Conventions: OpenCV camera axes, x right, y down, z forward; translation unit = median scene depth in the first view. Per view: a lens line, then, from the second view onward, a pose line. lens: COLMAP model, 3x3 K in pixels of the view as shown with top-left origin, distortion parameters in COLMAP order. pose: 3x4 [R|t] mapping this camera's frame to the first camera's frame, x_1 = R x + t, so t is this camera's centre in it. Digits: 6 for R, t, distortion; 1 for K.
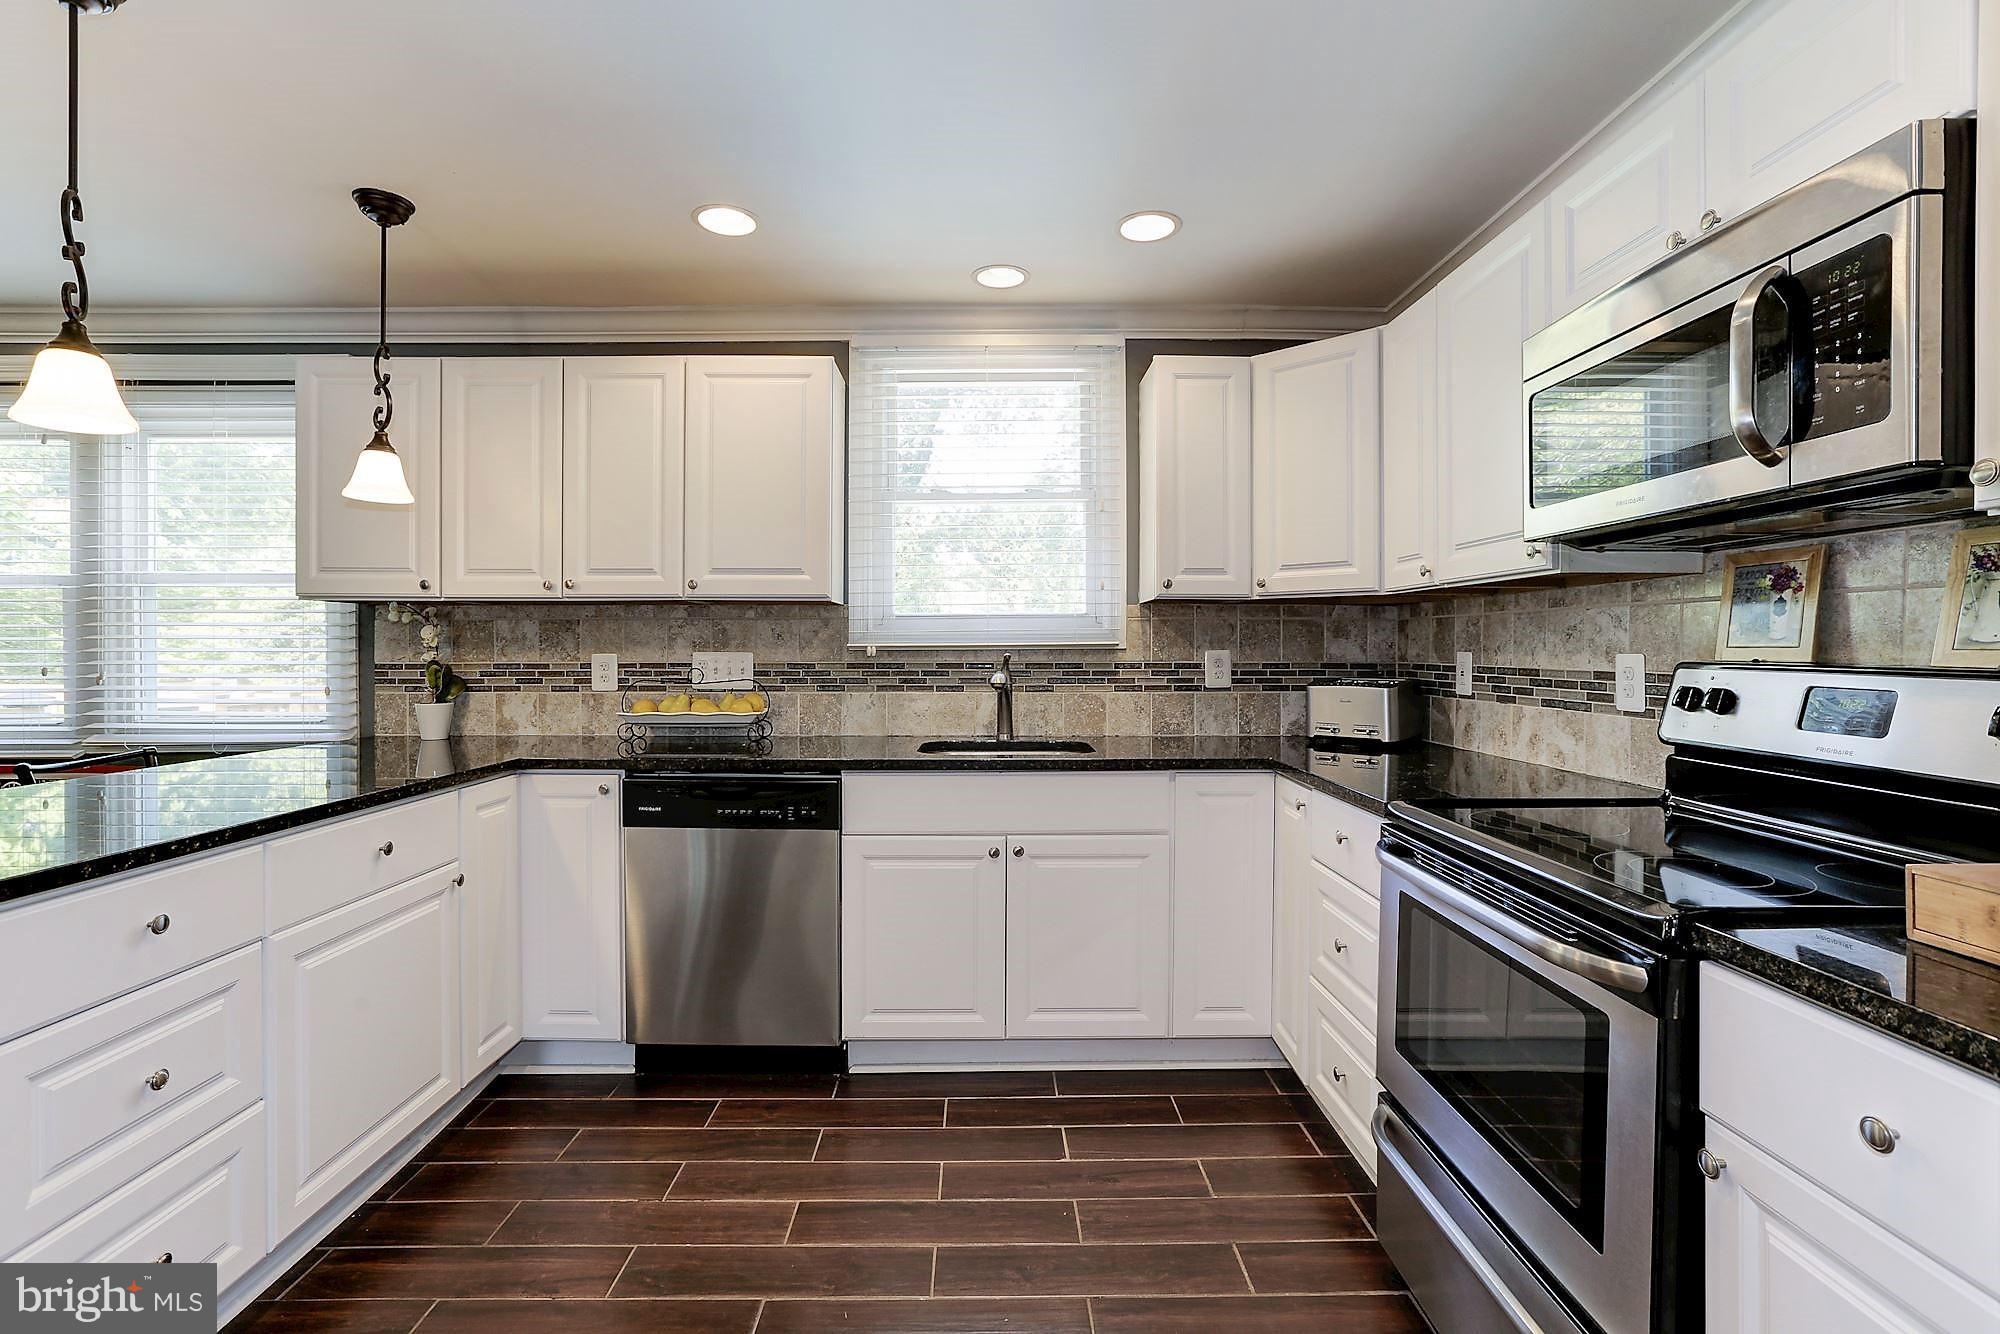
lens RADIAL K [[913.4, 0, 1000.9], [0, 913.4, 646.6], [0, 0, 1]] dist [-0.017649, 0.000517]
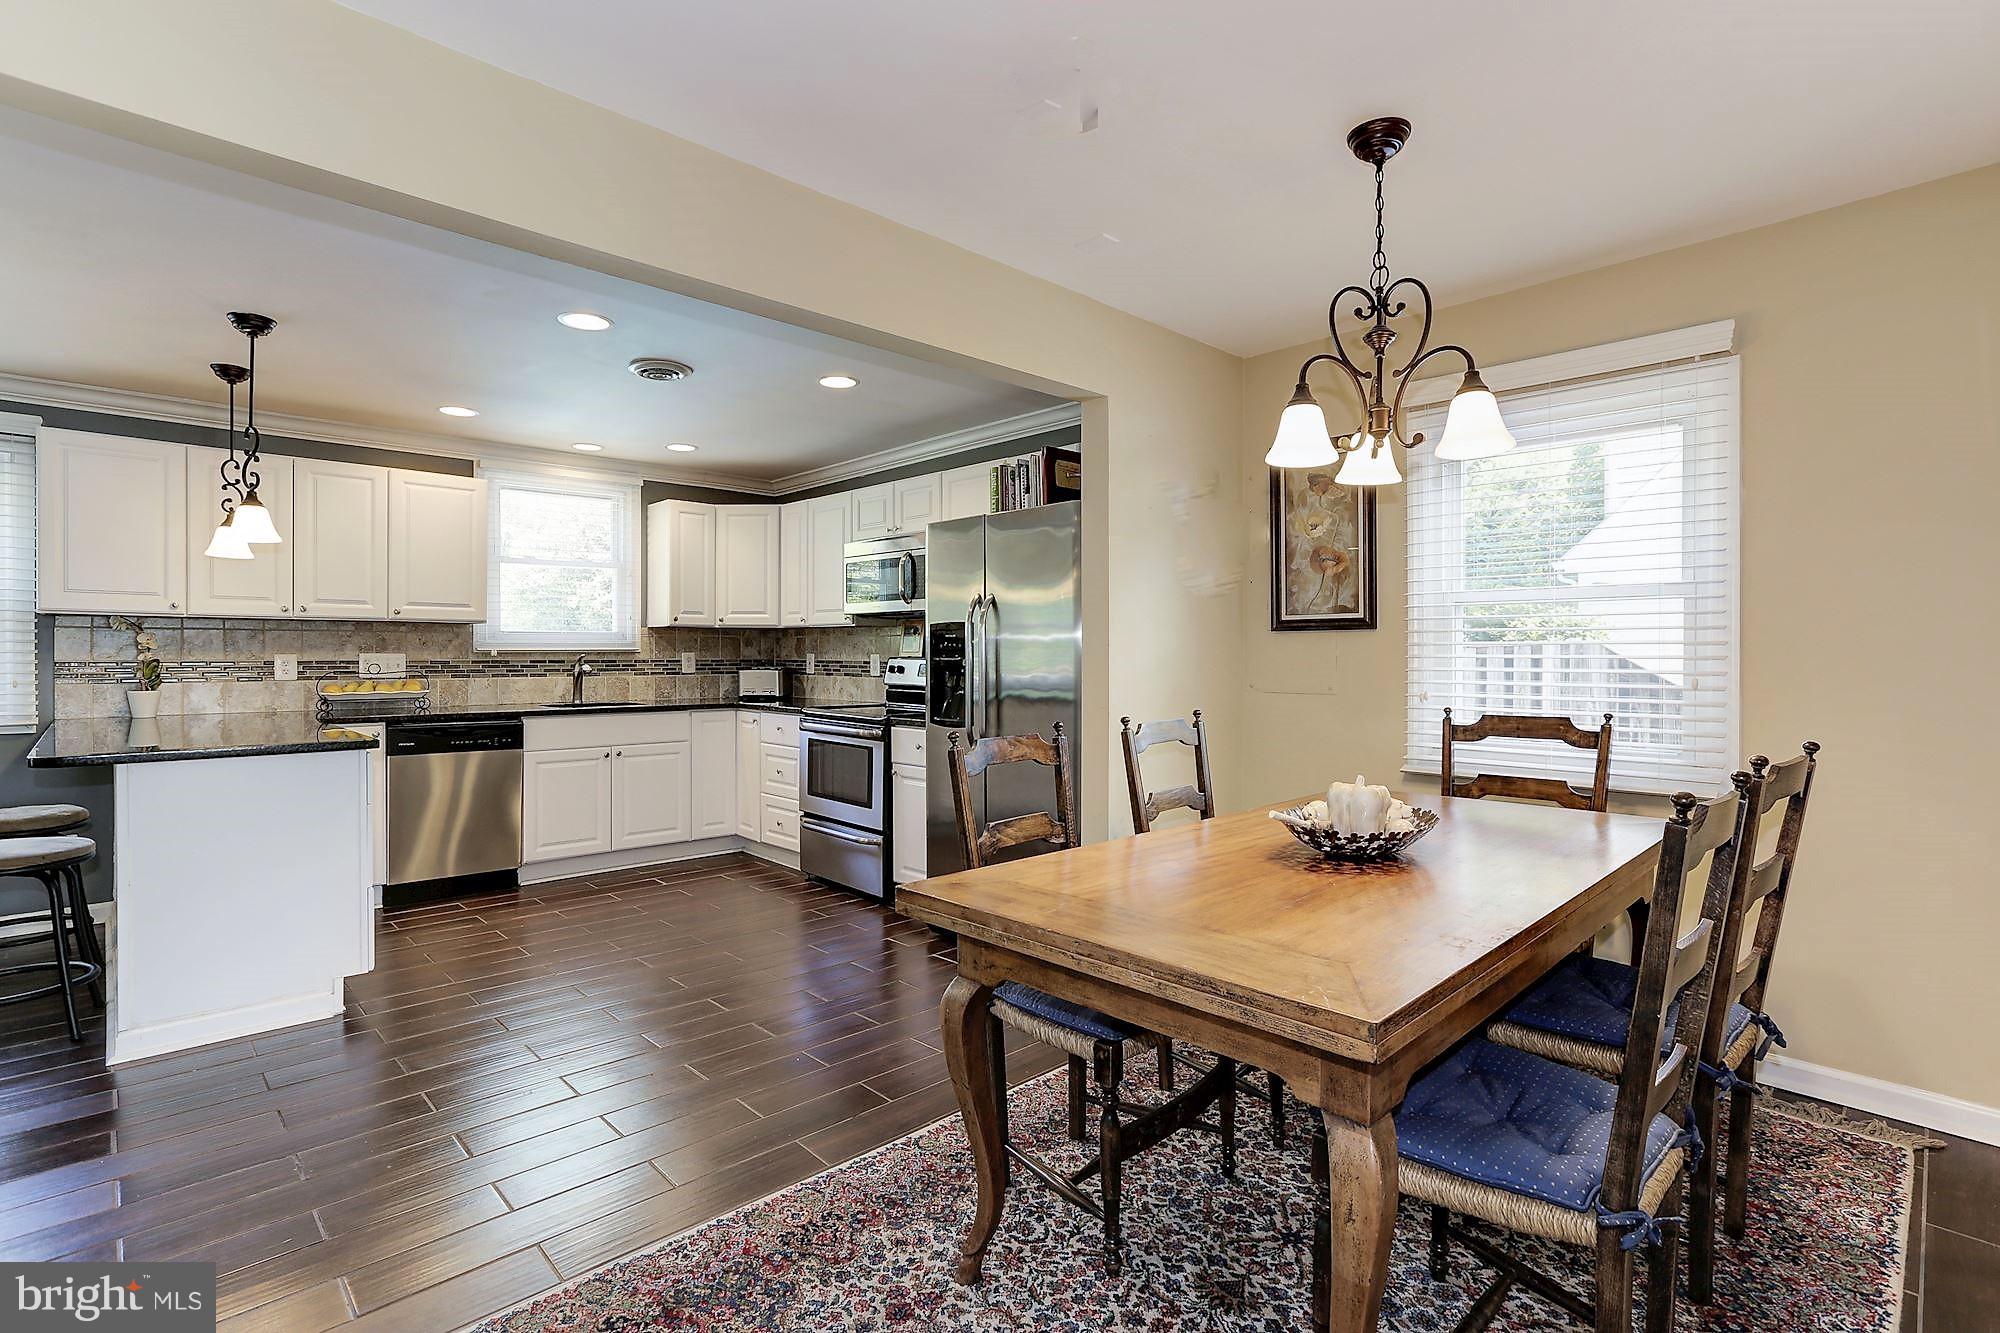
lens RADIAL K [[929.2, 0, 1000.0], [0, 929.2, 666.5], [0, 0, 1]] dist [0.000089, 0.000027]
pose [[0.731127, -0.007726, 0.682198, -0.633072], [-0.004381, 0.999862, 0.016019, -0.001545], [-0.682228, -0.014701, 0.730992, -0.877455]]
